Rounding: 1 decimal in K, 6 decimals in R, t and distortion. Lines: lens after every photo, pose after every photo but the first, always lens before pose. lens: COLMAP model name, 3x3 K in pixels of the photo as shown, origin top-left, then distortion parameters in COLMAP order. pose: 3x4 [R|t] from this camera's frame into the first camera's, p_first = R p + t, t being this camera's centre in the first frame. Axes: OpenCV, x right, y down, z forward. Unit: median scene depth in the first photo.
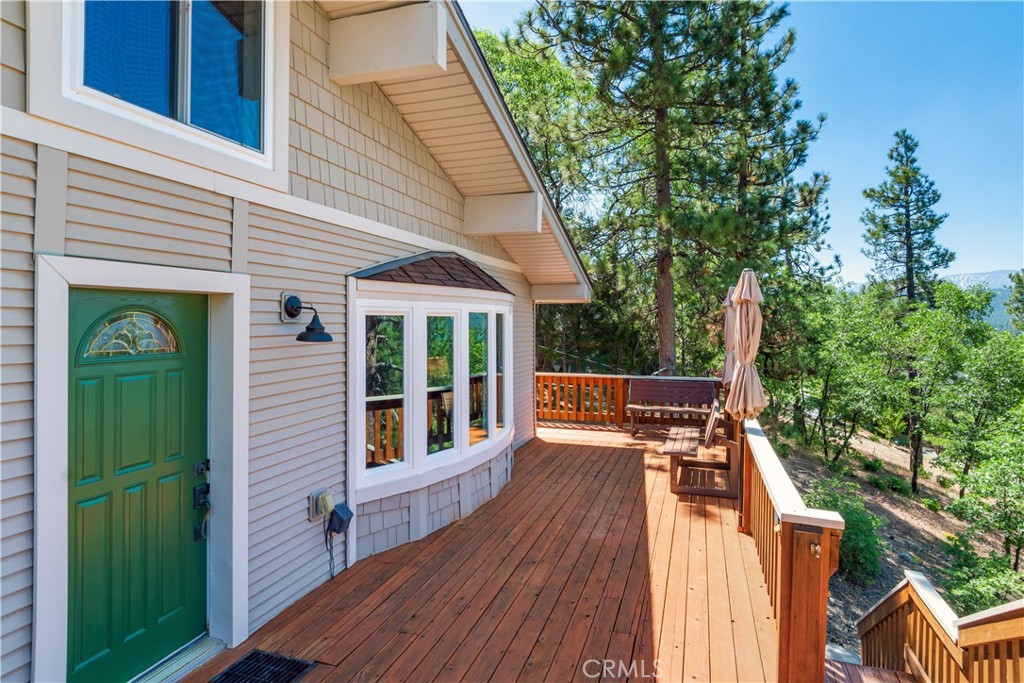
lens RADIAL K [[566.1, 0, 511.9], [0, 566.1, 311.8], [0, 0, 1]] dist [-0.000184, -0.002122]
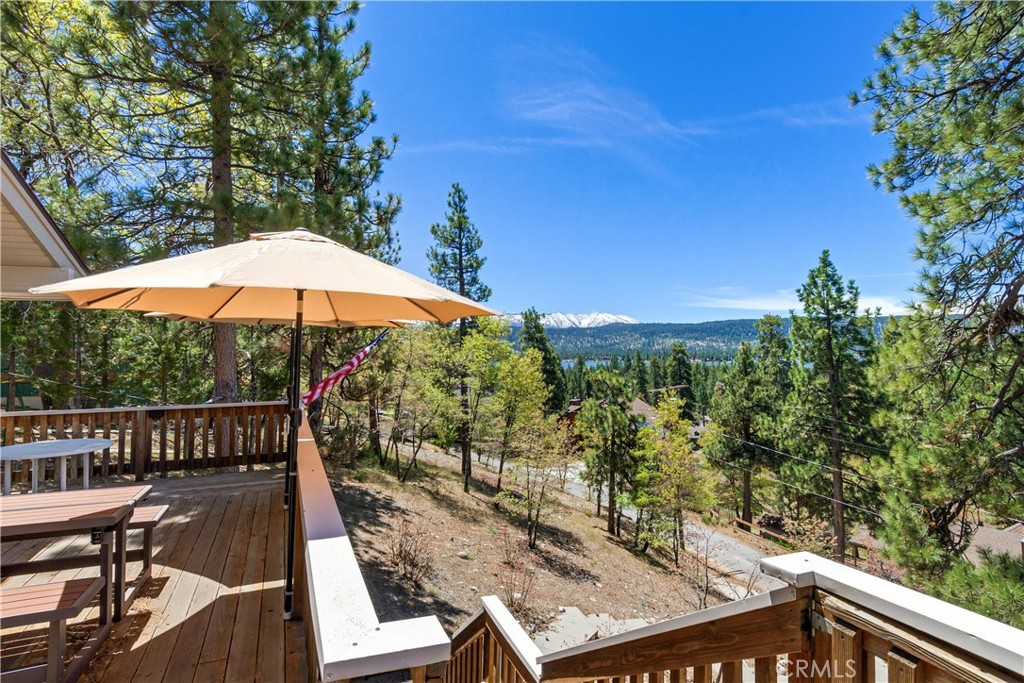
lens RADIAL K [[554.8, 0, 512.0], [0, 554.8, 341.5], [0, 0, 1]] dist [0.001642, 0.000210]
pose [[0.758566, 0.002190, 0.651592, 0.066816], [-0.000385, 0.999996, -0.002913, 0.026410], [-0.651596, 0.001959, 0.758564, 0.126847]]
